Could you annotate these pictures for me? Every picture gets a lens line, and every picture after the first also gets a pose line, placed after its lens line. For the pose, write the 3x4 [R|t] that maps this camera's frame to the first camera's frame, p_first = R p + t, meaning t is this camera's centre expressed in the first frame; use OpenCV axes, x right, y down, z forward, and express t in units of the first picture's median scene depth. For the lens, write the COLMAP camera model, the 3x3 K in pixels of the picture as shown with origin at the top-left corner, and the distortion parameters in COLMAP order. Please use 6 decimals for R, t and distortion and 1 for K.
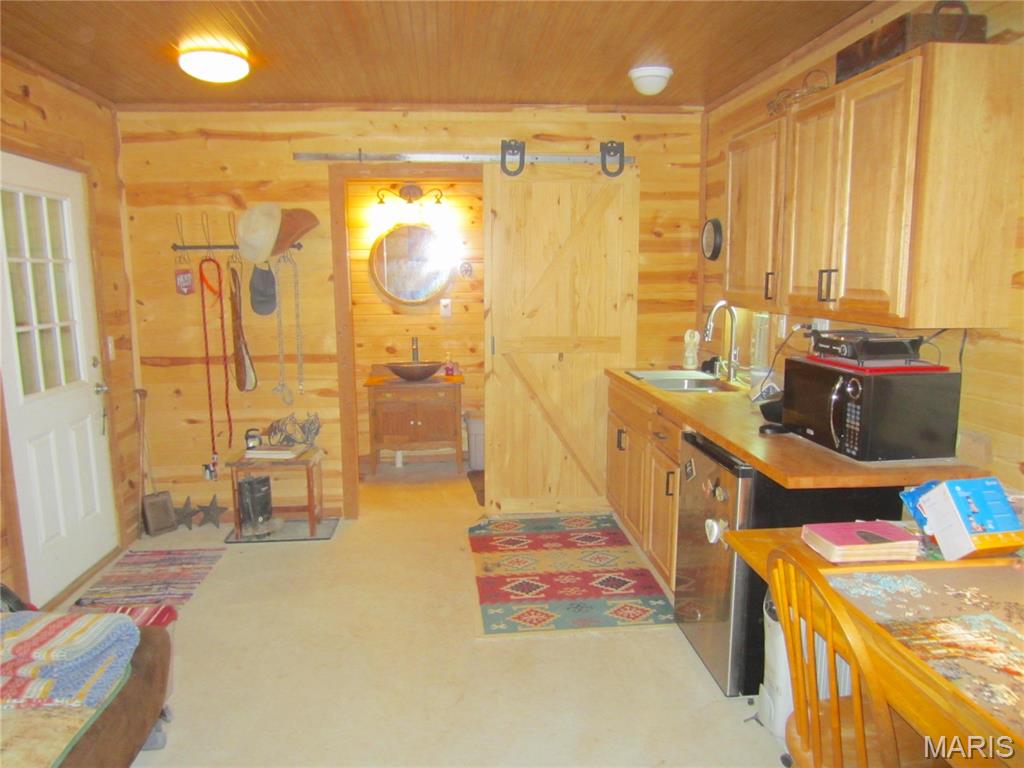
lens RADIAL K [[731.9, 0, 514.8], [0, 731.9, 385.8], [0, 0, 1]] dist [-0.034160, 0.020437]
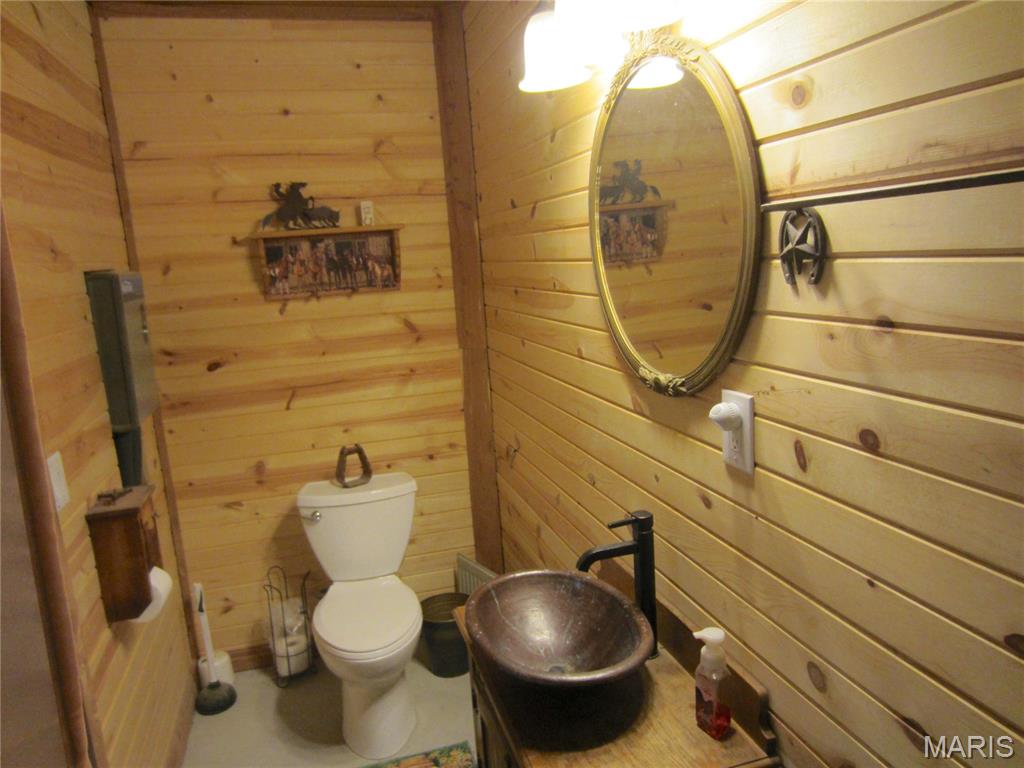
lens RADIAL K [[731.9, 0, 512.7], [0, 731.9, 384.8], [0, 0, 1]] dist [-0.034160, 0.020437]
pose [[0.203760, 0.174560, -0.963333, 0.127458], [-0.086504, 0.983338, 0.159887, -0.200736], [0.975192, 0.050753, 0.215465, 1.206224]]
